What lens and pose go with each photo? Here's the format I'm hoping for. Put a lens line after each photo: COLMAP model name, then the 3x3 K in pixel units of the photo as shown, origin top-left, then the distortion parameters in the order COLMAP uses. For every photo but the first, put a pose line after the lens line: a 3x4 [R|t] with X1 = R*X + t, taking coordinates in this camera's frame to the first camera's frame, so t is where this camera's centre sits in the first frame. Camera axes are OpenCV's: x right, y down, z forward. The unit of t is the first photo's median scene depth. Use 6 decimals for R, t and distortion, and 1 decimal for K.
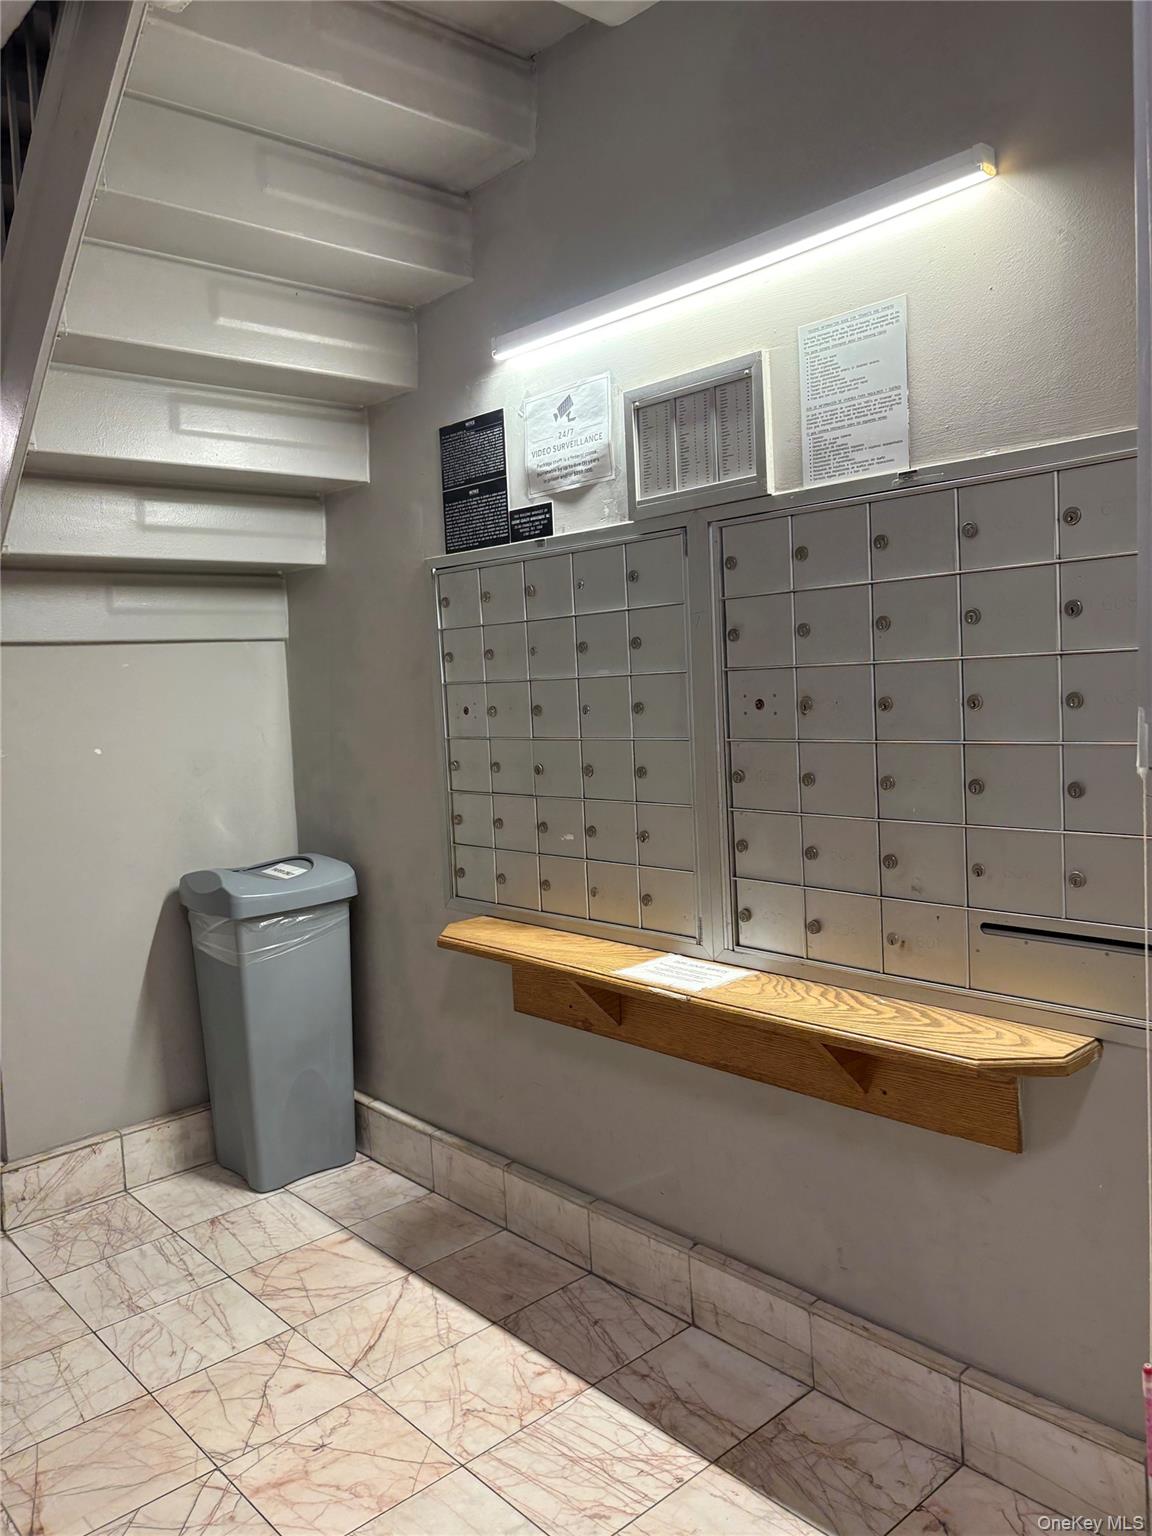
lens RADIAL K [[1154.0, 0, 579.2], [0, 1154.0, 762.4], [0, 0, 1]] dist [0.046610, -0.048478]
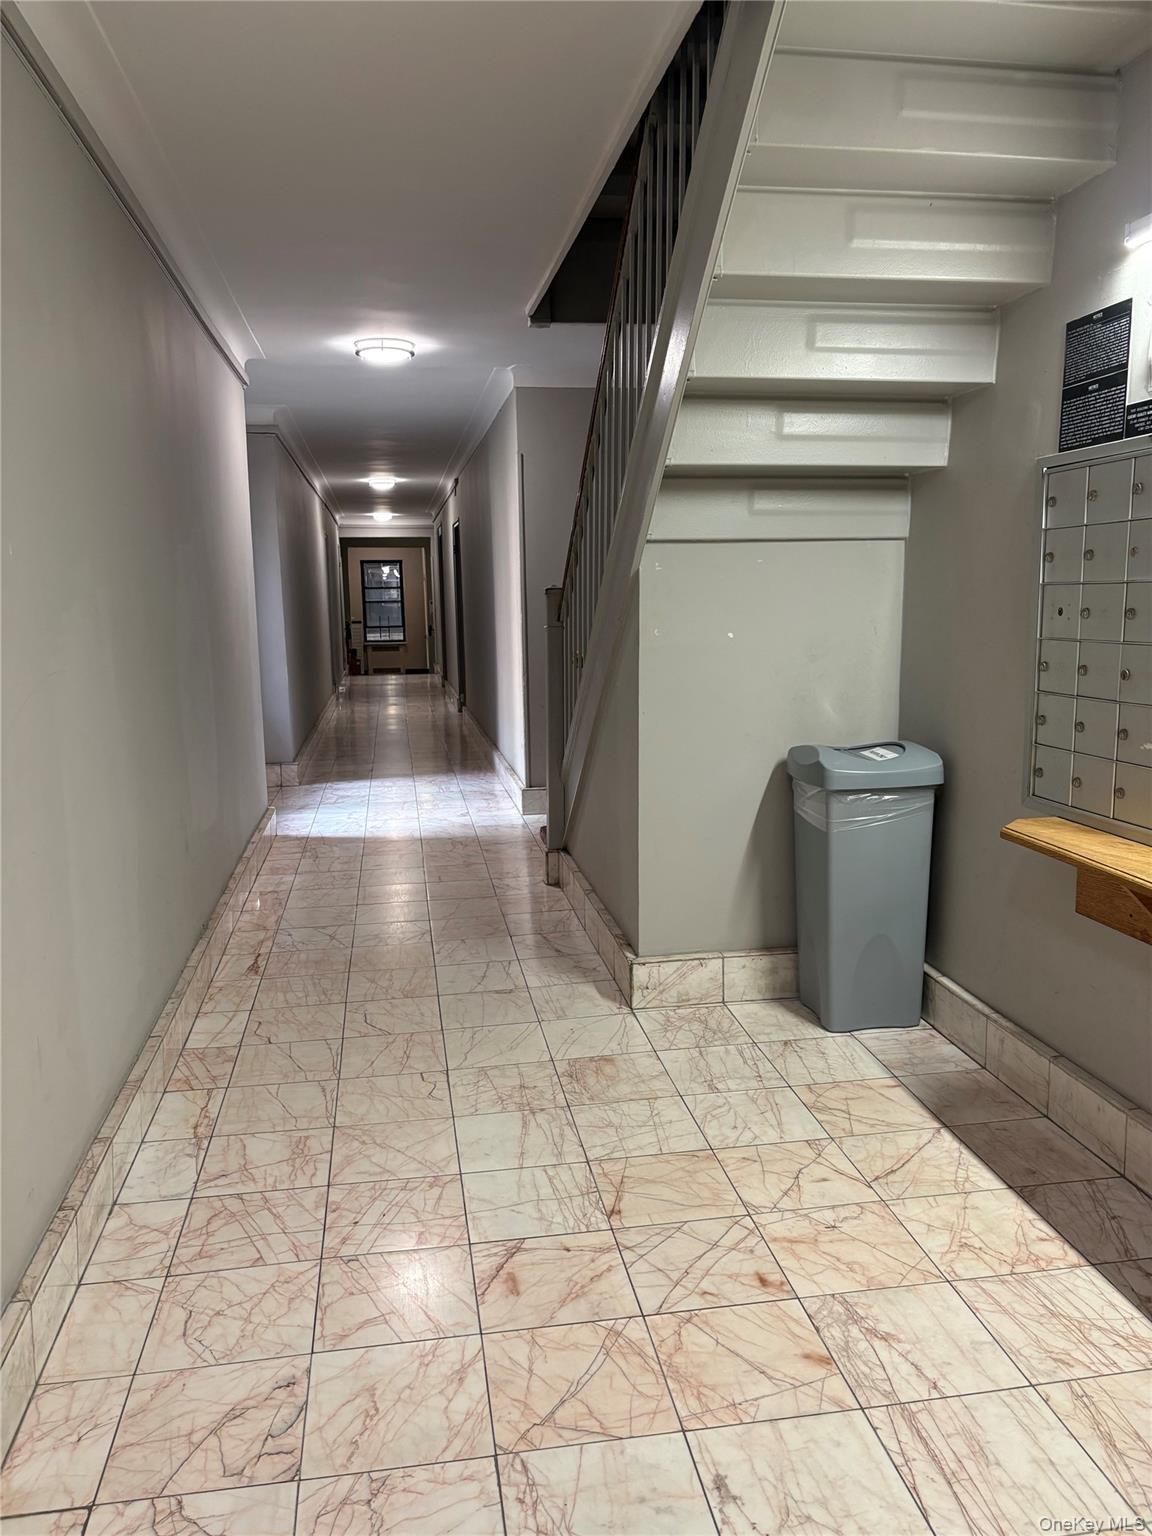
lens RADIAL K [[1154.0, 0, 579.2], [0, 1154.0, 762.4], [0, 0, 1]] dist [0.046610, -0.048478]
pose [[0.841714, 0.113626, -0.527831, 0.100291], [-0.068521, 0.992181, 0.104318, 0.008897], [0.535557, -0.051638, 0.842919, -0.083383]]
